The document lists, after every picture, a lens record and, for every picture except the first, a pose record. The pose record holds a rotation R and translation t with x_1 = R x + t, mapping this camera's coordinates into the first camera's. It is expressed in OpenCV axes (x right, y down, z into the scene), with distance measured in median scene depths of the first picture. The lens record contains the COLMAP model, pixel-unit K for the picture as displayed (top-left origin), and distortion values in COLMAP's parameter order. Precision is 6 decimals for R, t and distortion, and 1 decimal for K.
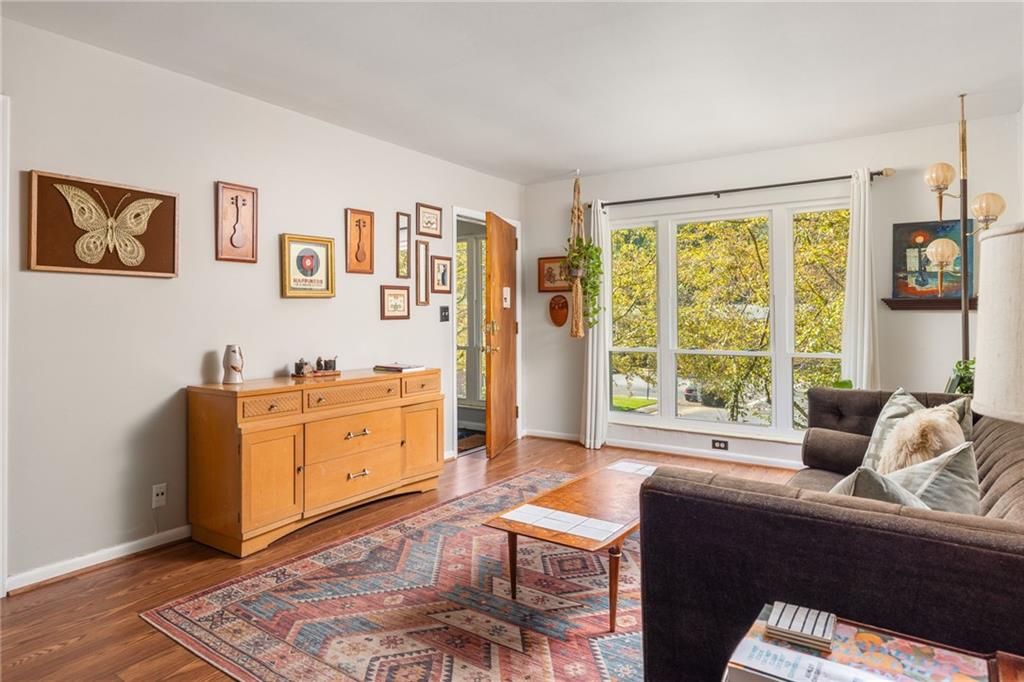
lens RADIAL K [[598.3, 0, 497.9], [0, 598.3, 309.4], [0, 0, 1]] dist [0.001897, 0.000251]
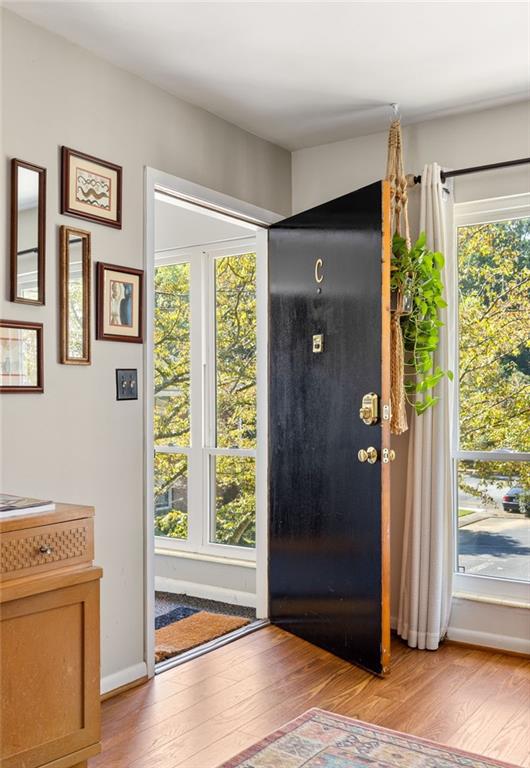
lens RADIAL K [[758.5, 0, 265.0], [0, 758.5, 384.0], [0, 0, 1]] dist [-0.008822, -0.009336]
pose [[0.999967, 0.003125, 0.007463, 0.020180], [-0.003052, 0.999947, -0.009796, 0.013805], [-0.007494, 0.009773, 0.999924, 0.405385]]
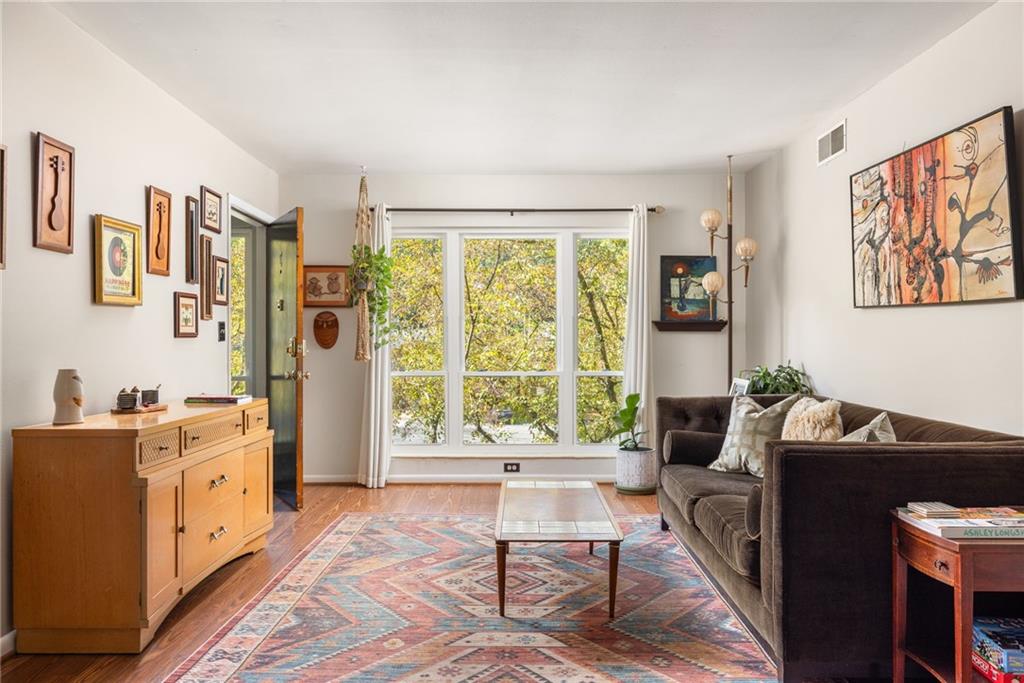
lens RADIAL K [[753.9, 0, 496.4], [0, 753.9, 339.8], [0, 0, 1]] dist [-0.003776, 0.002051]
pose [[0.829148, 0.003521, 0.559018, -0.362455], [-0.007259, 0.999964, 0.004469, 0.011968], [-0.558982, -0.007763, 0.829143, -0.011197]]
